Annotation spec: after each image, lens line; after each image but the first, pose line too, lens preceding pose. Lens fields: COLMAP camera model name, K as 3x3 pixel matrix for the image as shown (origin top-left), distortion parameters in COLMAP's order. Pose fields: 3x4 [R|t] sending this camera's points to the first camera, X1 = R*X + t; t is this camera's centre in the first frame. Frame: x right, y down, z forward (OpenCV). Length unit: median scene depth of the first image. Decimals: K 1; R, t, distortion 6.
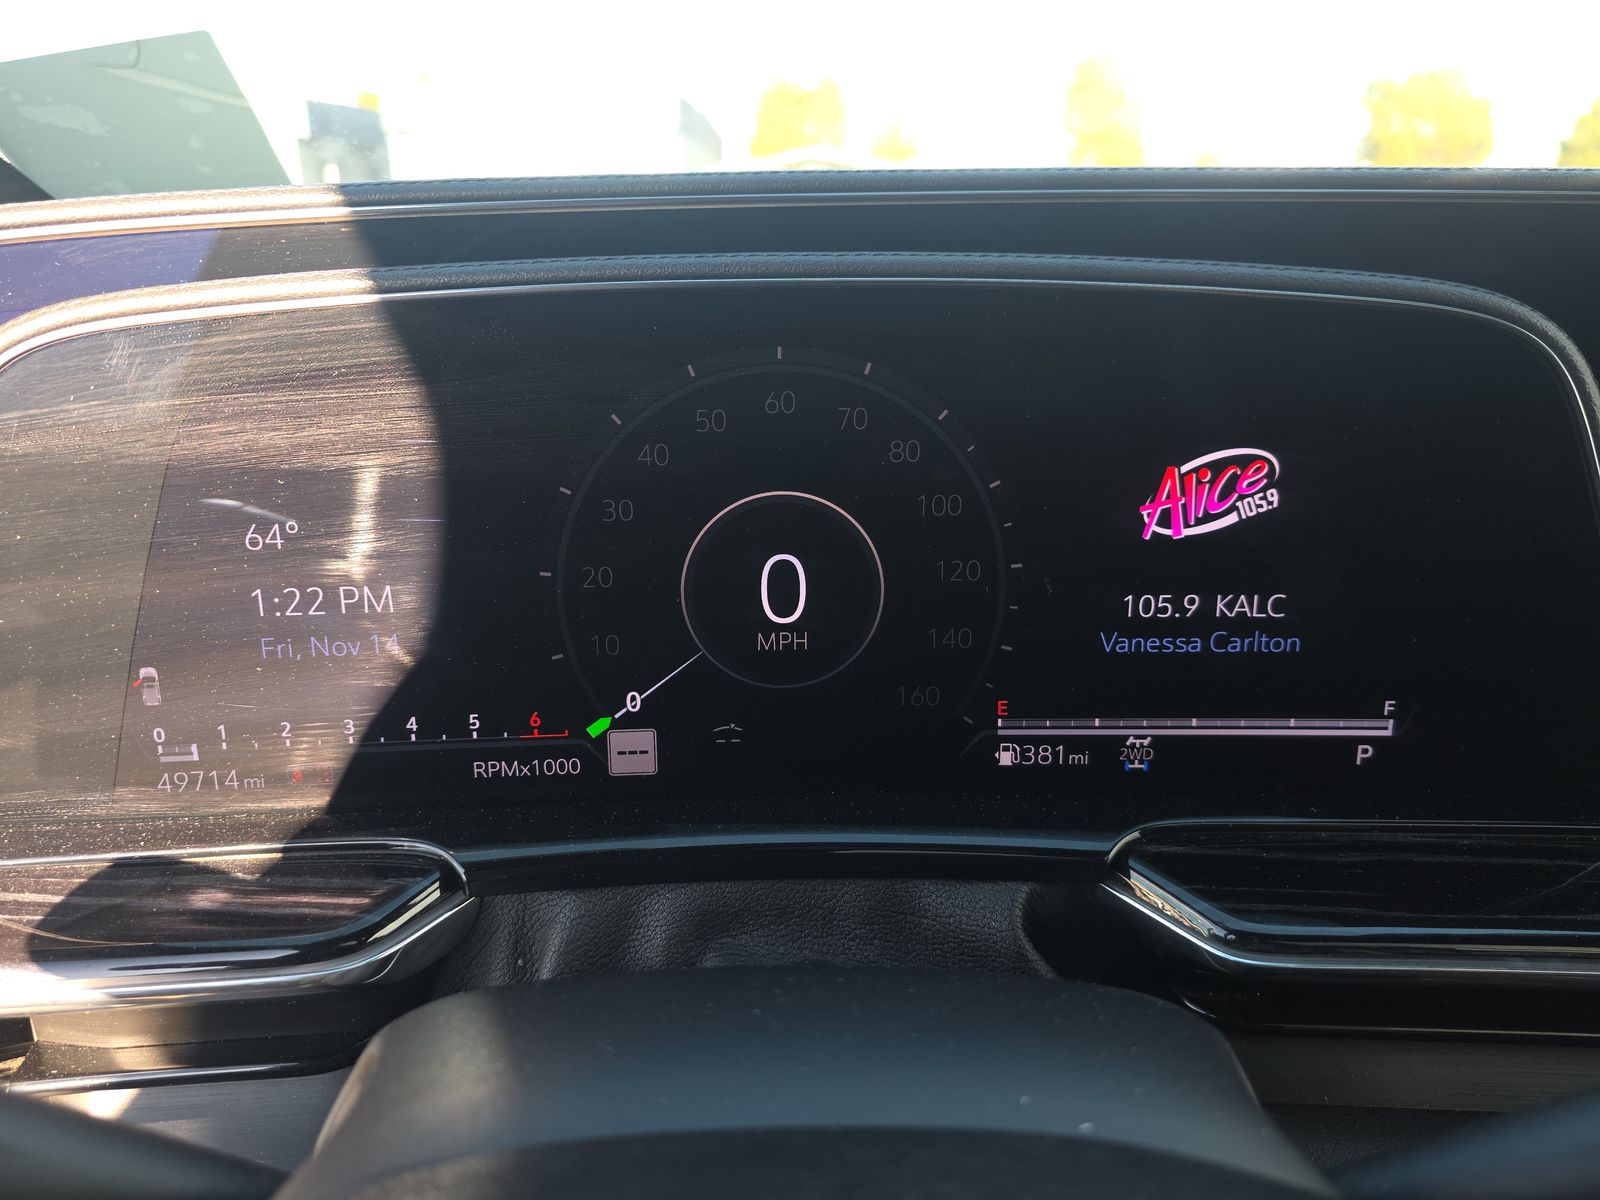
lens RADIAL K [[1035.4, 0, 782.6], [0, 1035.4, 587.2], [0, 0, 1]] dist [-0.001151, -0.025754]
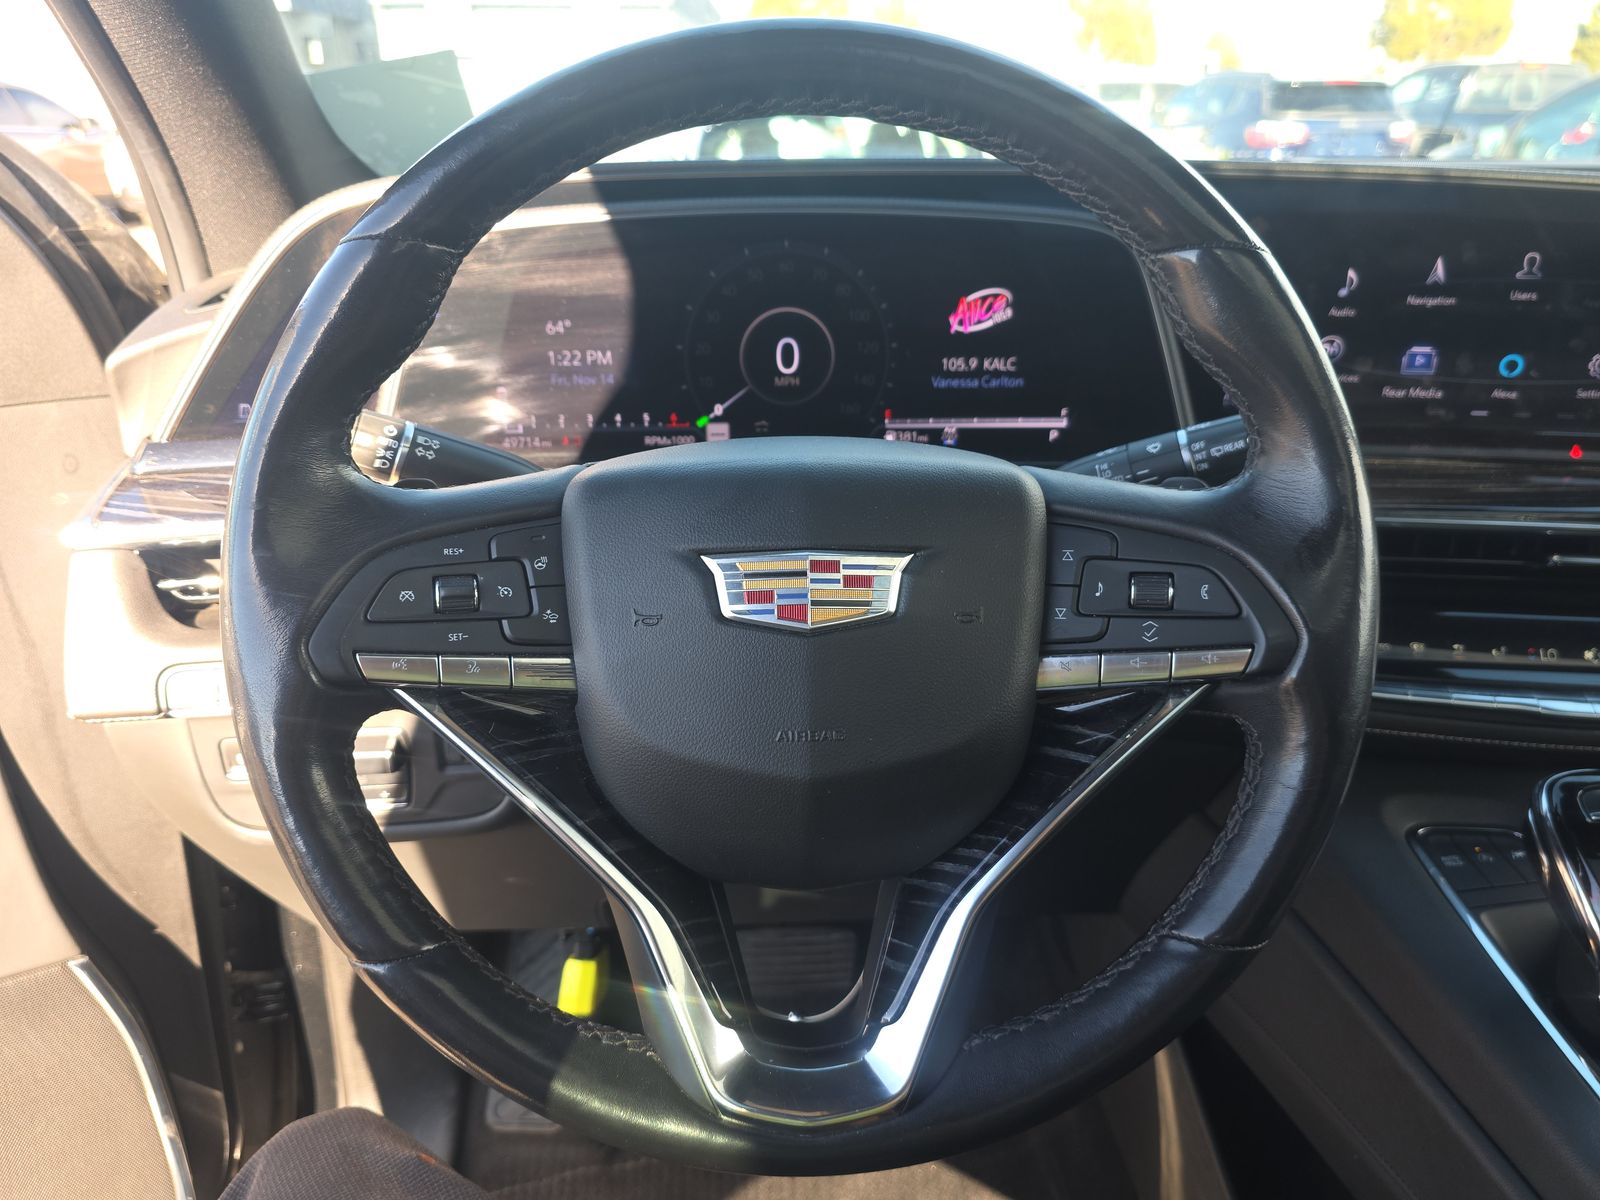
lens RADIAL K [[1035.4, 0, 795.0], [0, 1035.4, 611.1], [0, 0, 1]] dist [-0.001151, -0.025754]
pose [[0.999765, -0.000517, 0.021665, -0.031158], [-0.002036, 0.993051, 0.117666, 0.281042], [-0.021576, -0.117682, 0.992817, -1.236050]]
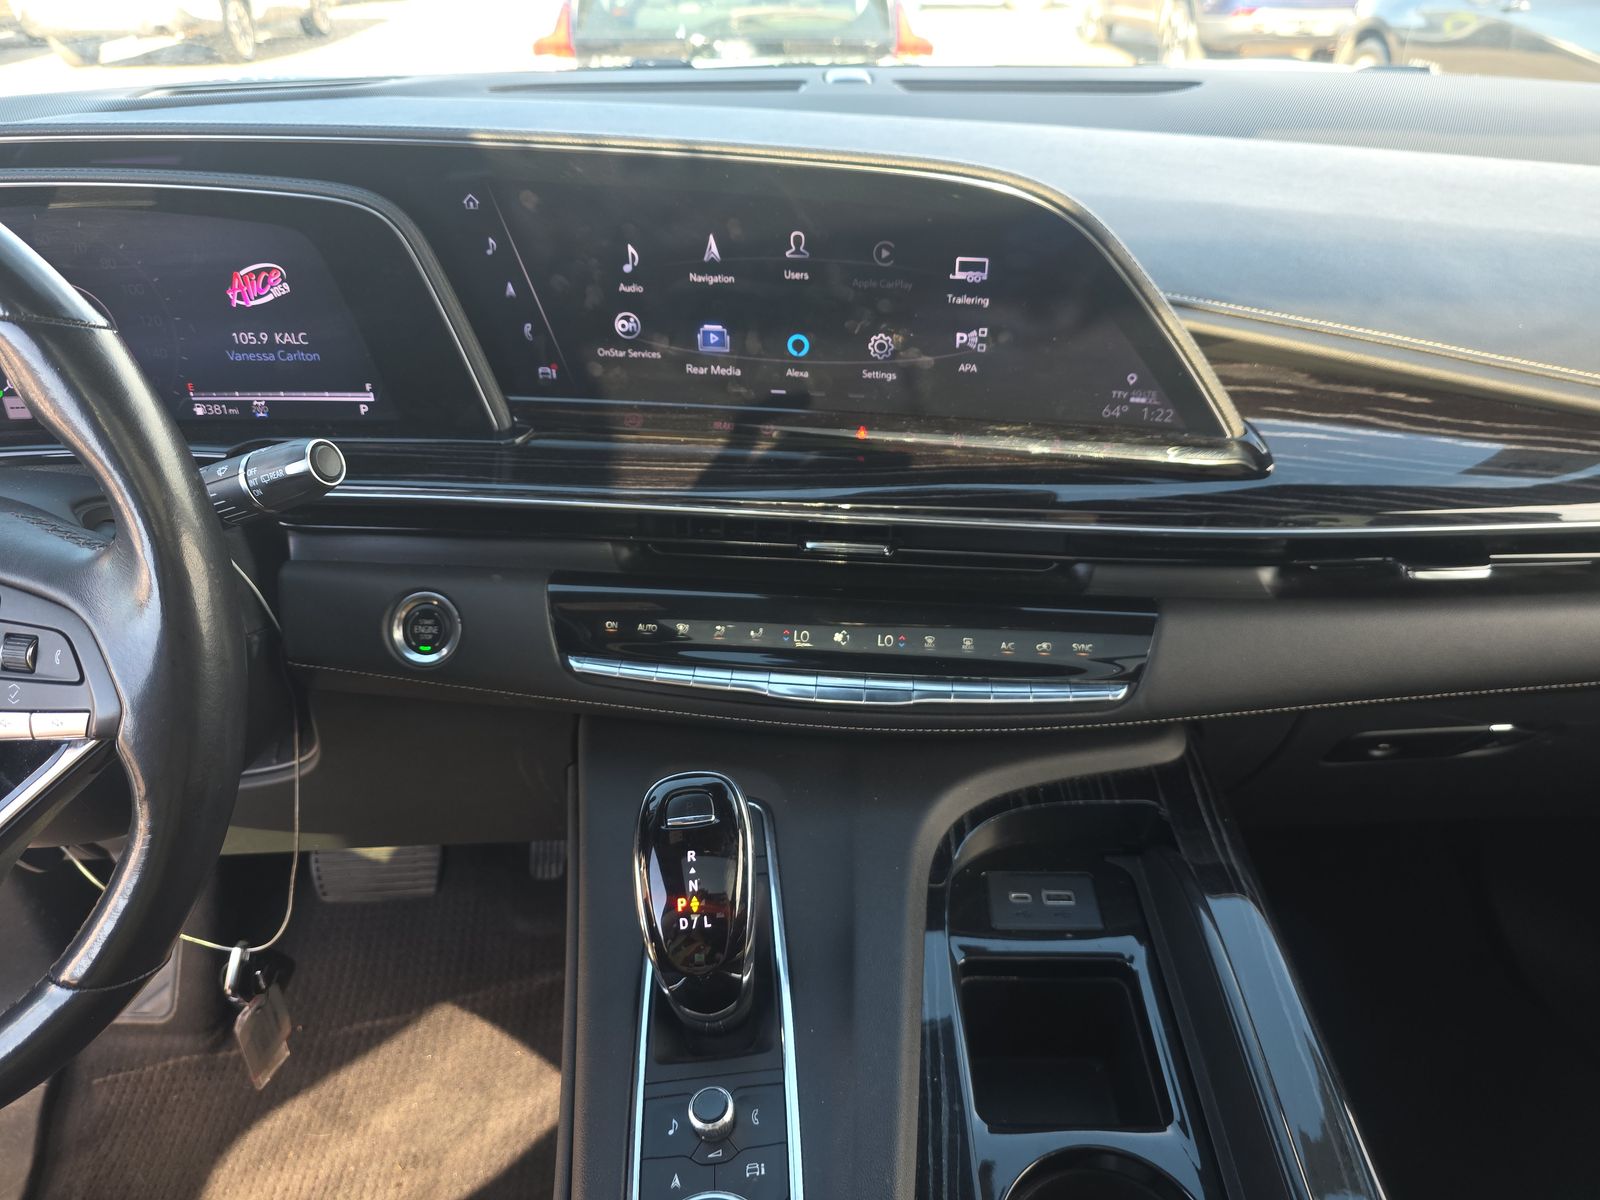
lens RADIAL K [[1035.4, 0, 806.6], [0, 1035.4, 603.8], [0, 0, 1]] dist [-0.001151, -0.025754]
pose [[0.998033, -0.005103, 0.062483, 1.390754], [-0.010979, 0.967050, 0.254348, -0.006377], [-0.061723, -0.254534, 0.965092, -1.295119]]
